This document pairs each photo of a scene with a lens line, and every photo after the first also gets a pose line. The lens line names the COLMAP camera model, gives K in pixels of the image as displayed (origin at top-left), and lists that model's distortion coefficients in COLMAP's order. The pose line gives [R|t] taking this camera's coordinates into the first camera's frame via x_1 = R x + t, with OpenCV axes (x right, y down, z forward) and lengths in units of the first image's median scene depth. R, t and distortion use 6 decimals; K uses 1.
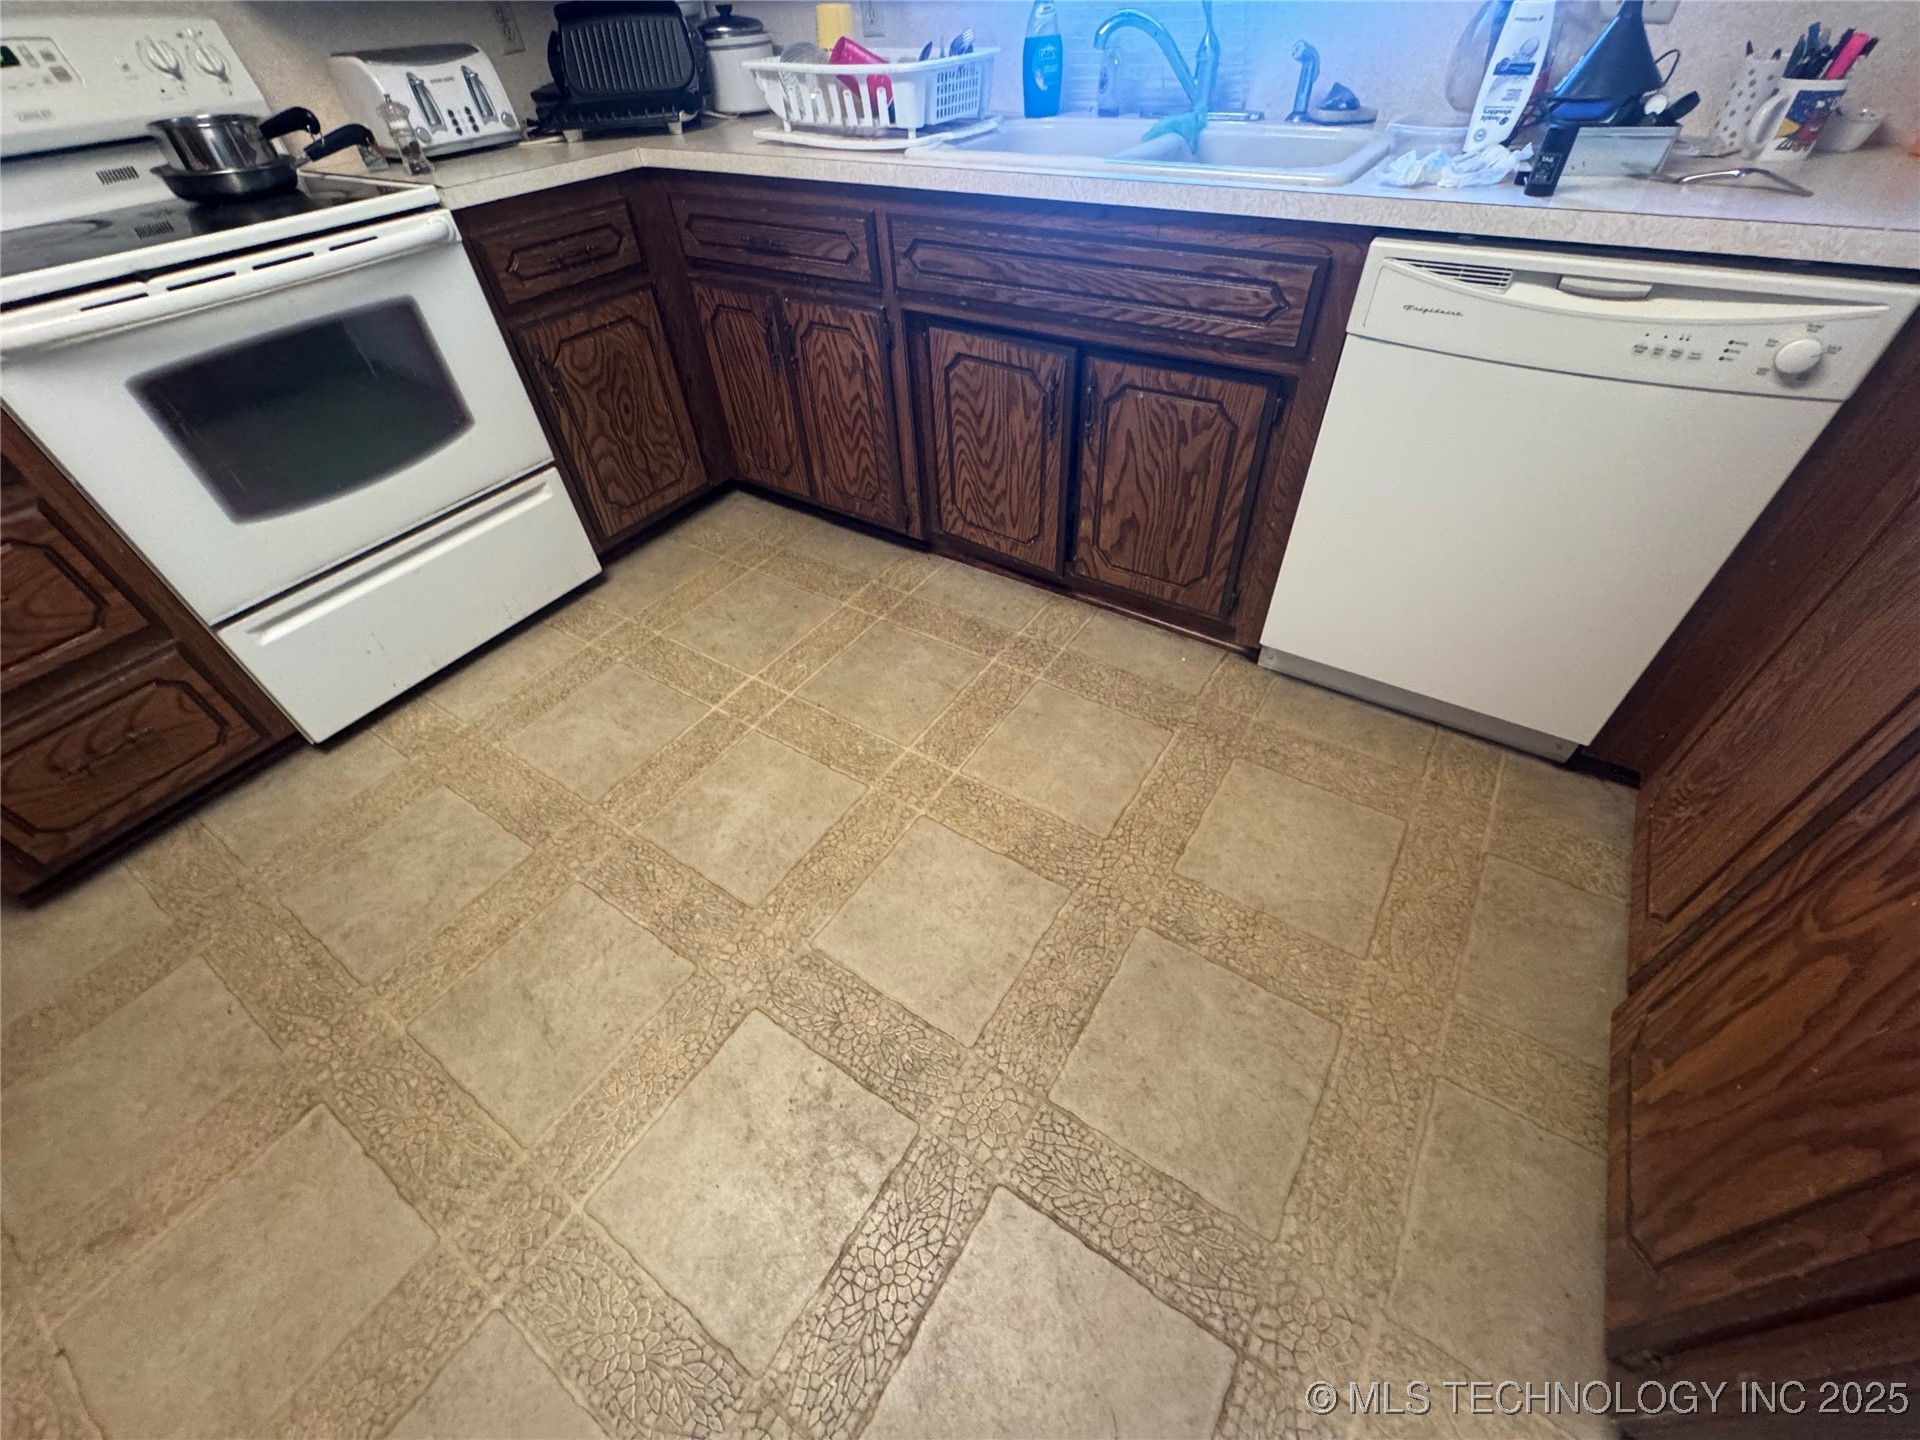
lens RADIAL K [[770.3, 0, 957.9], [0, 770.3, 721.3], [0, 0, 1]] dist [-0.006501, 0.000691]
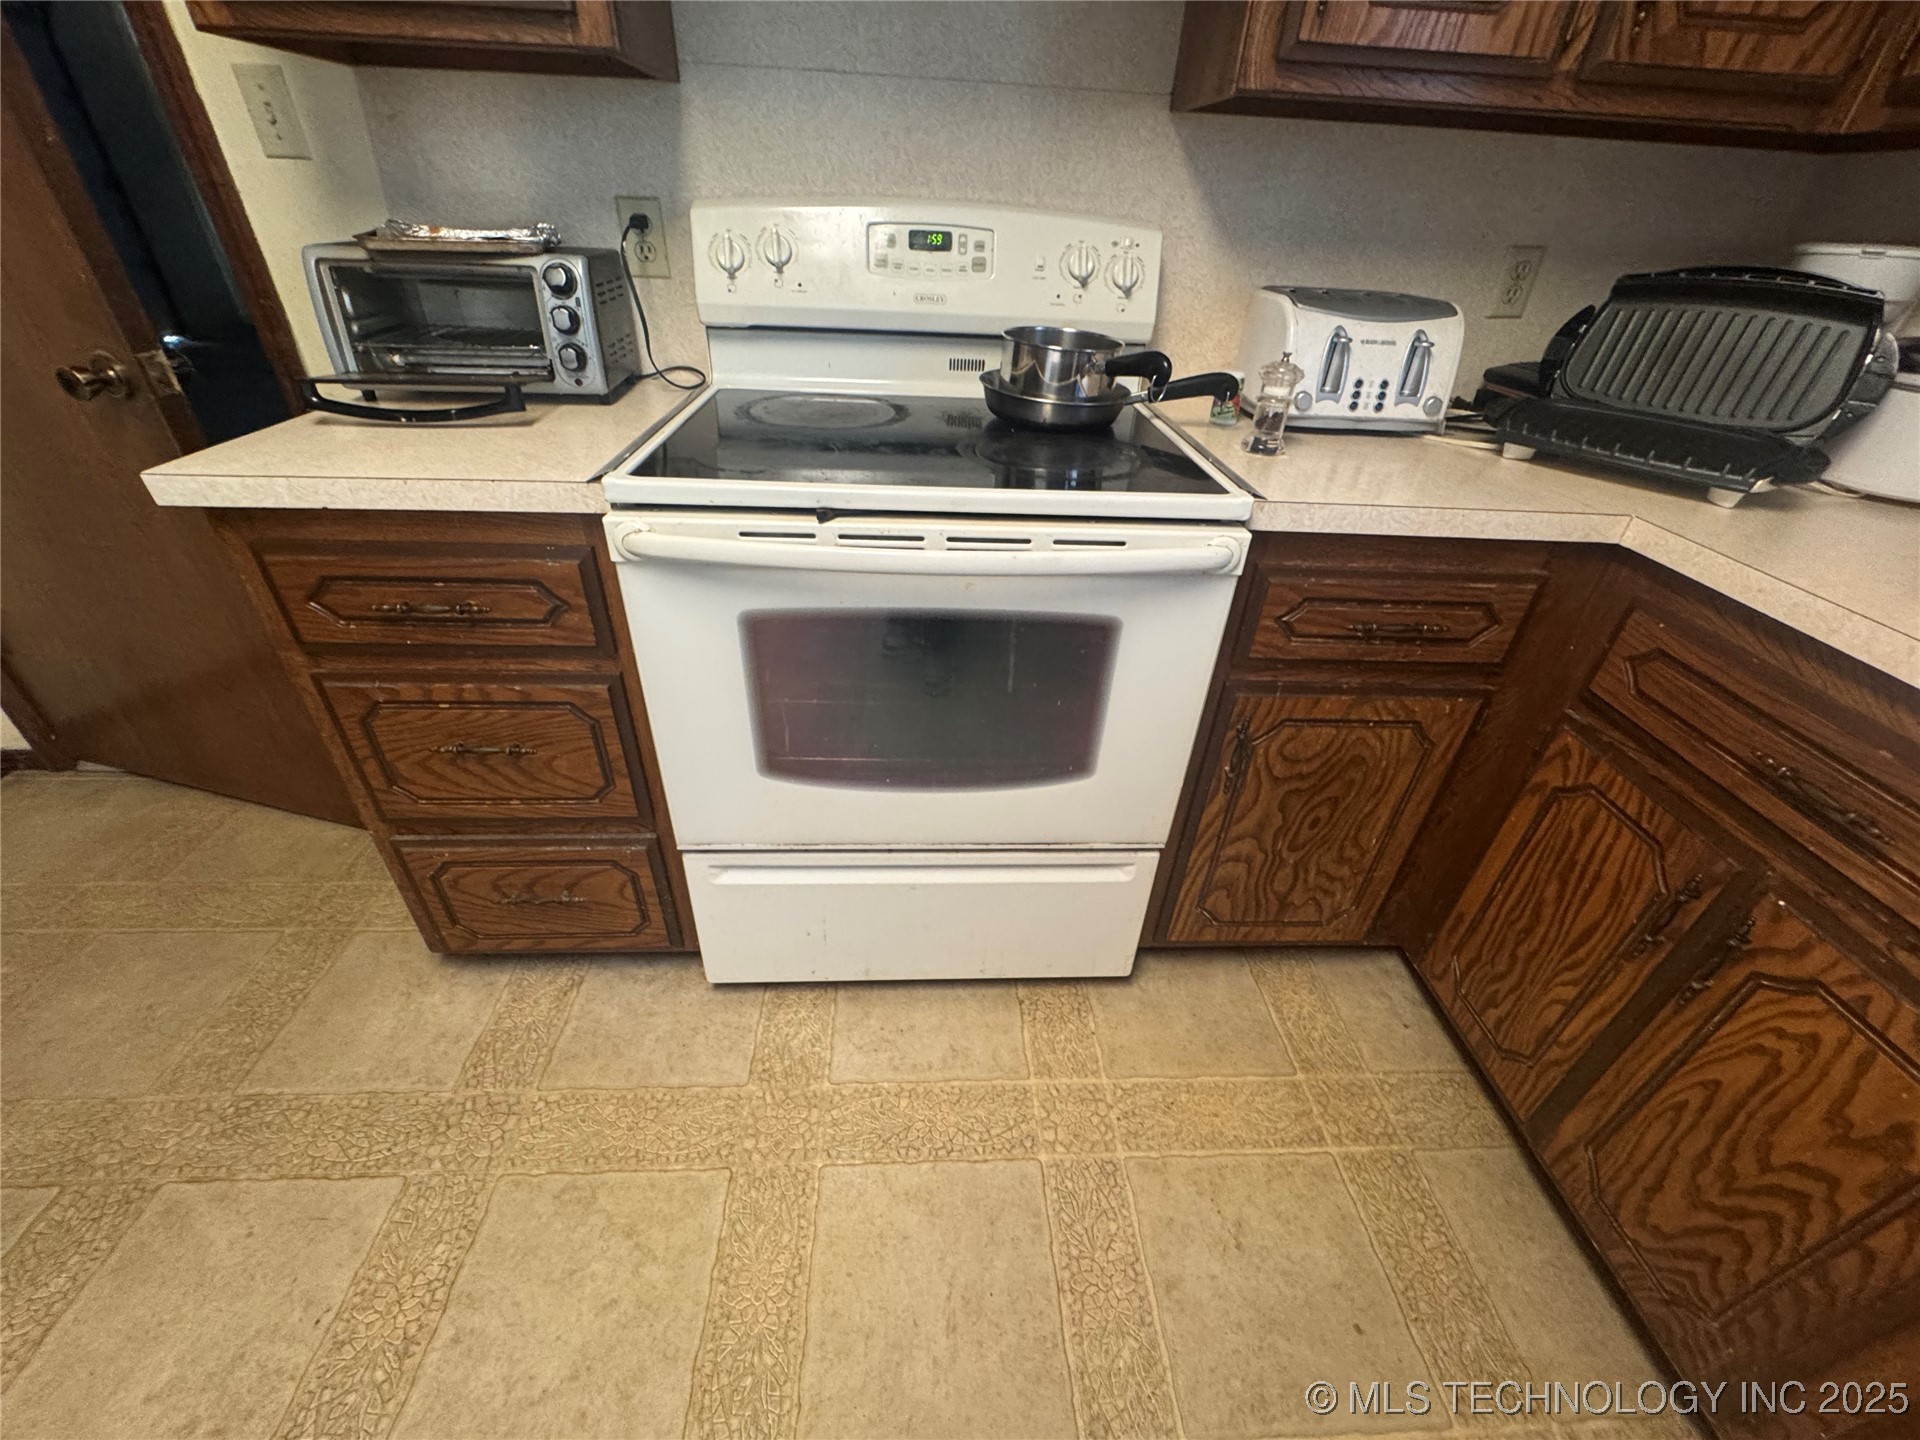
lens RADIAL K [[770.3, 0, 955.5], [0, 770.3, 718.9], [0, 0, 1]] dist [-0.006501, 0.000691]
pose [[0.590657, 0.509442, -0.625774, -0.297391], [-0.615252, 0.786101, 0.059238, -0.383068], [0.522100, 0.350020, 0.777752, 0.387546]]
